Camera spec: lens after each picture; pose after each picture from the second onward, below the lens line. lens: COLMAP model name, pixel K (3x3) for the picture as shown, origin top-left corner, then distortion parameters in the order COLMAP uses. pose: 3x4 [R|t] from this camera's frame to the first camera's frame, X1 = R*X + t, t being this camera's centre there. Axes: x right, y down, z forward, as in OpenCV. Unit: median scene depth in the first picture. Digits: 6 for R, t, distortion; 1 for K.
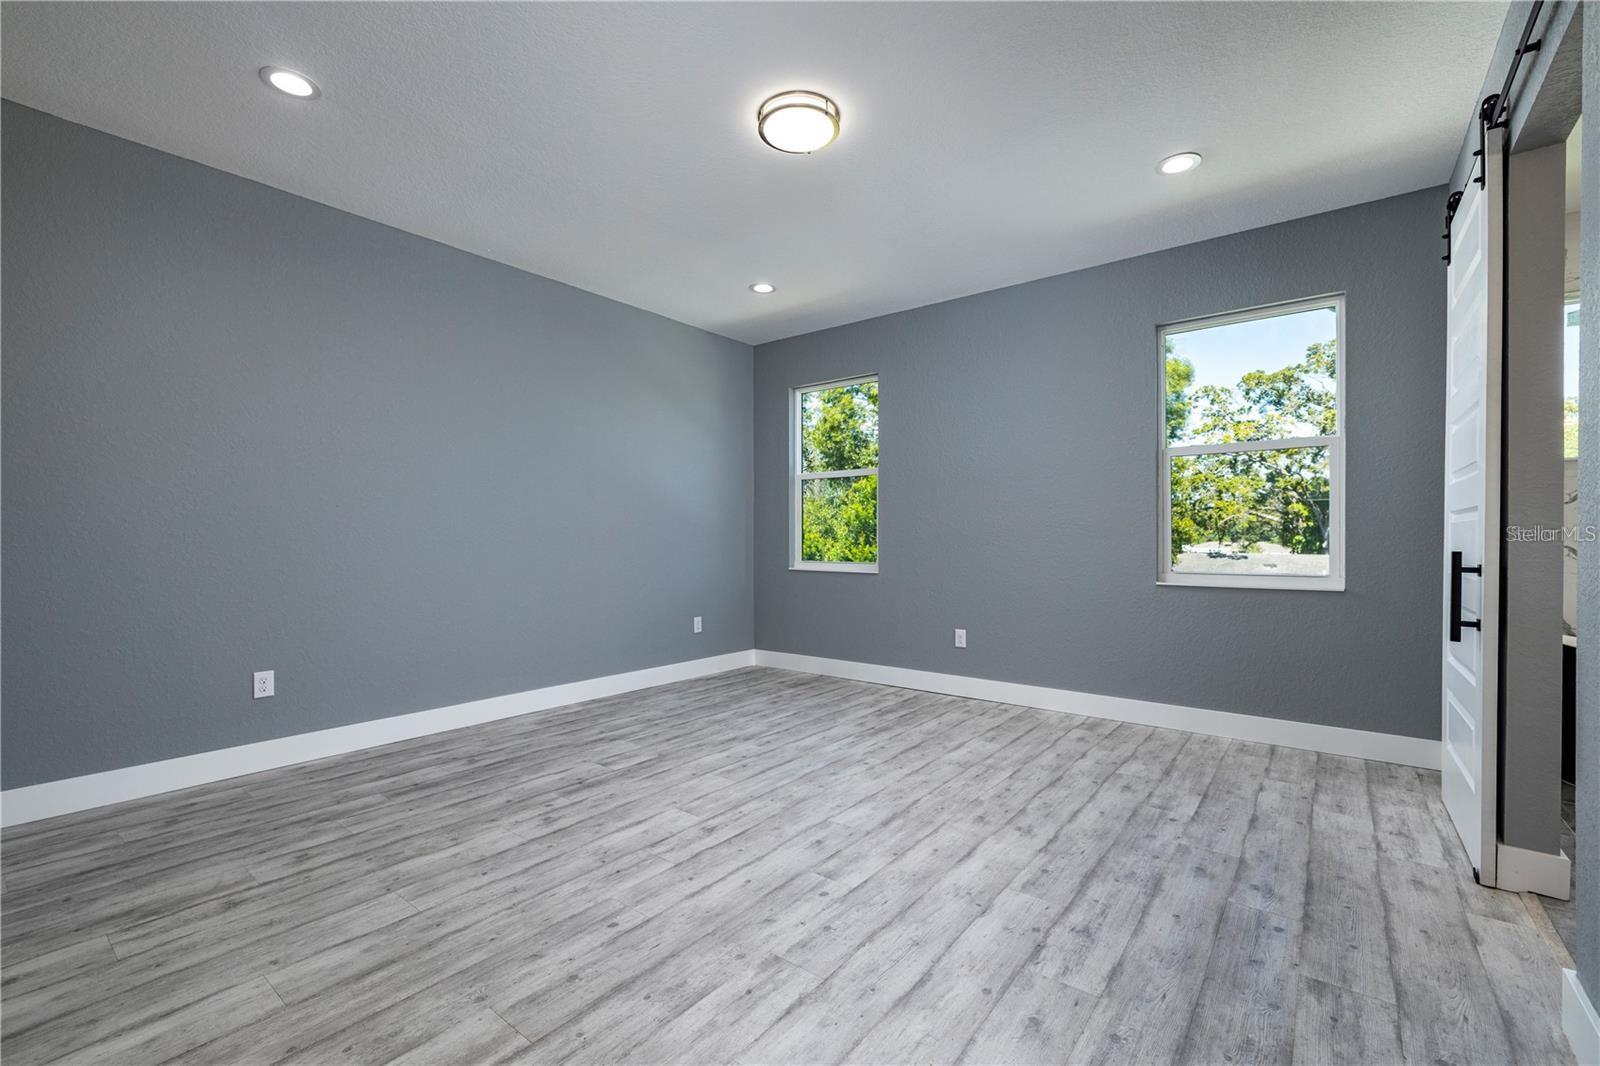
lens RADIAL K [[692.3, 0, 801.7], [0, 692.3, 540.8], [0, 0, 1]] dist [0.003077, -0.000358]
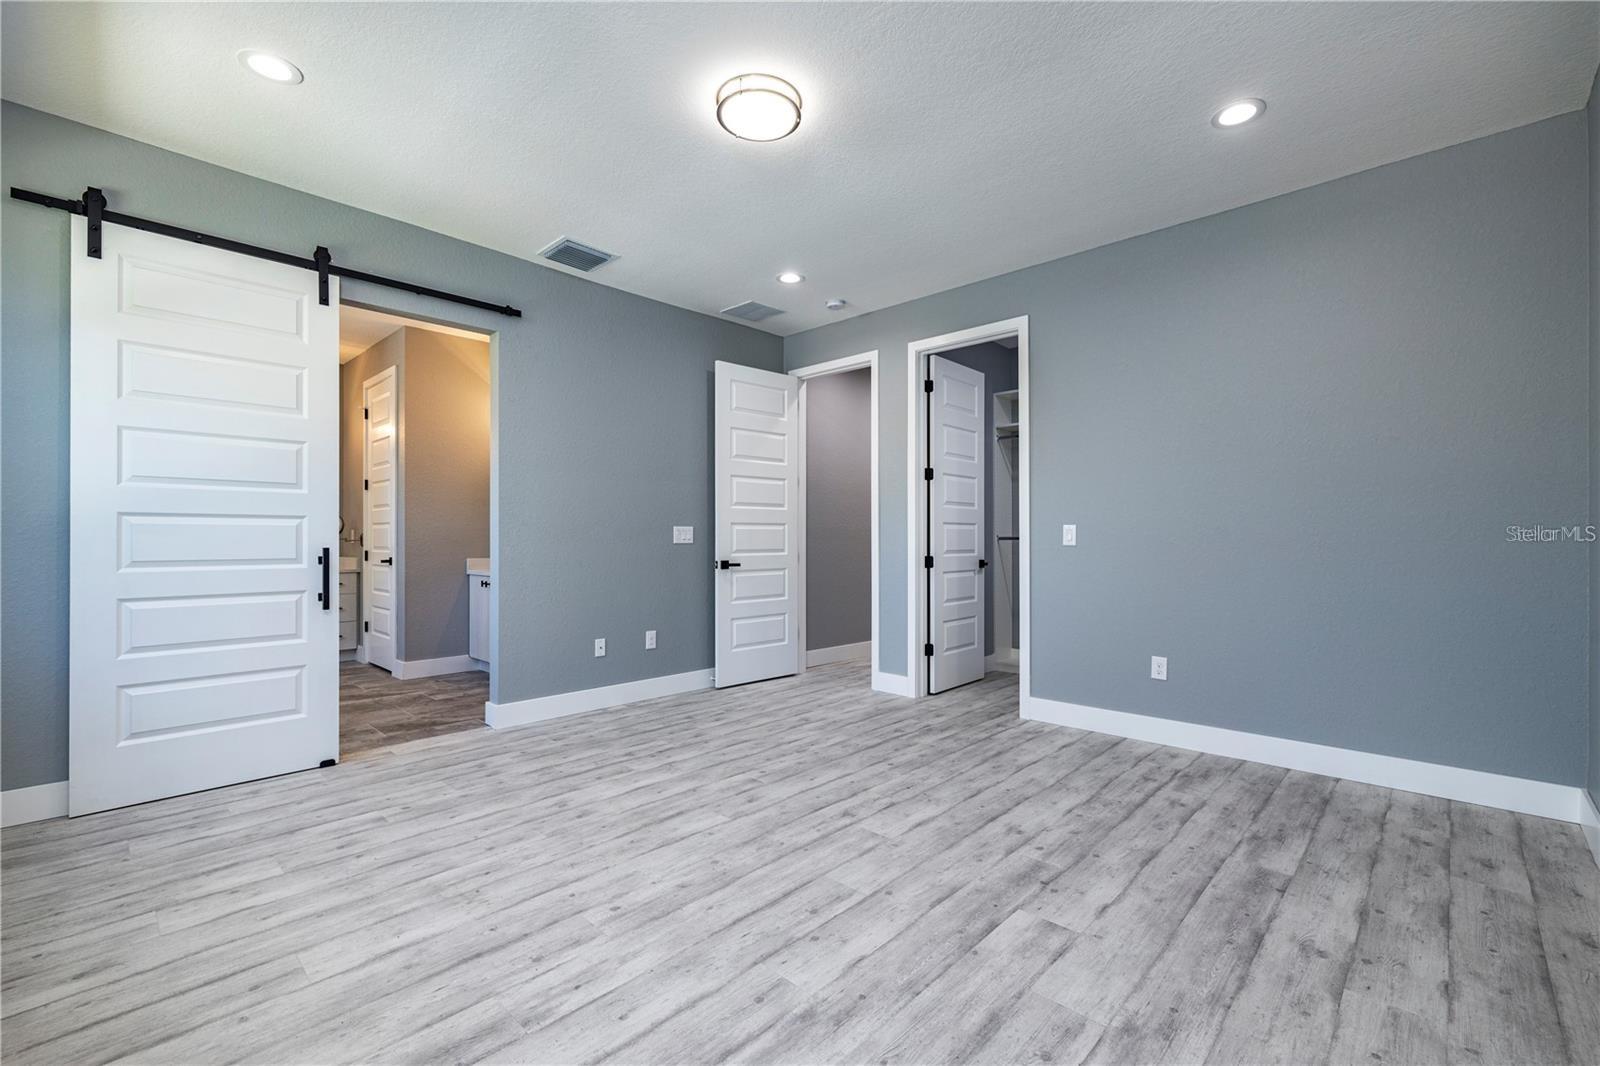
lens RADIAL K [[692.3, 0, 789.6], [0, 692.3, 533.0], [0, 0, 1]] dist [0.003077, -0.000358]
pose [[-0.992914, -0.000384, 0.118831, -0.177128], [-0.000974, 0.999987, -0.004909, -0.008036], [-0.118827, -0.004990, -0.992902, 2.135017]]
